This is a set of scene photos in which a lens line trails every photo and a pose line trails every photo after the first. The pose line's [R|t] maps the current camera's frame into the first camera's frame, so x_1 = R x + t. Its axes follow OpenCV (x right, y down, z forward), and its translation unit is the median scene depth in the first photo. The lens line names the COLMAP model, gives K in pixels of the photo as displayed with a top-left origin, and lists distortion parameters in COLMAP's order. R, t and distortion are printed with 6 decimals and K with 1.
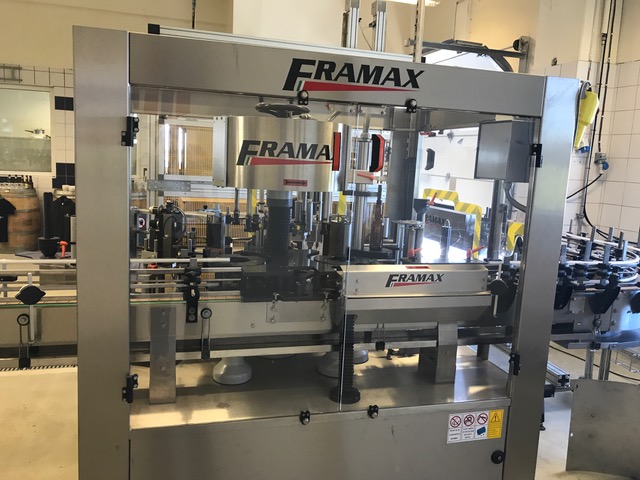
lens RADIAL K [[525.7, 0, 317.8], [0, 525.7, 230.9], [0, 0, 1]] dist [0.001938, 0.000770]
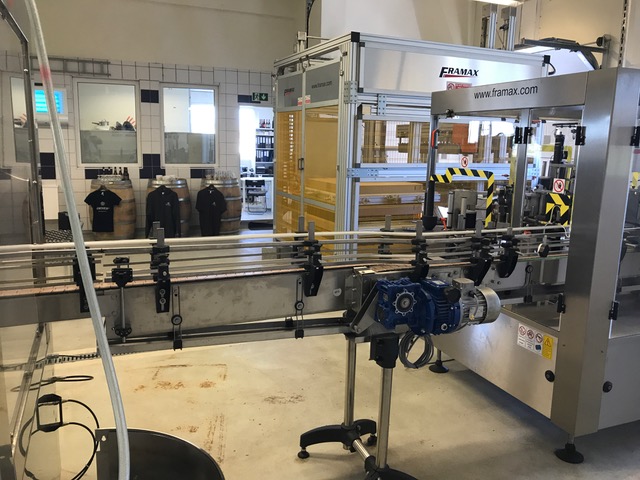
lens RADIAL K [[525.7, 0, 317.8], [0, 525.7, 230.9], [0, 0, 1]] dist [0.001938, 0.000770]
pose [[0.993025, -0.046011, 0.108559, -0.300445], [0.041985, 0.998353, 0.039090, -0.004403], [-0.110179, -0.034260, 0.993321, -0.081766]]
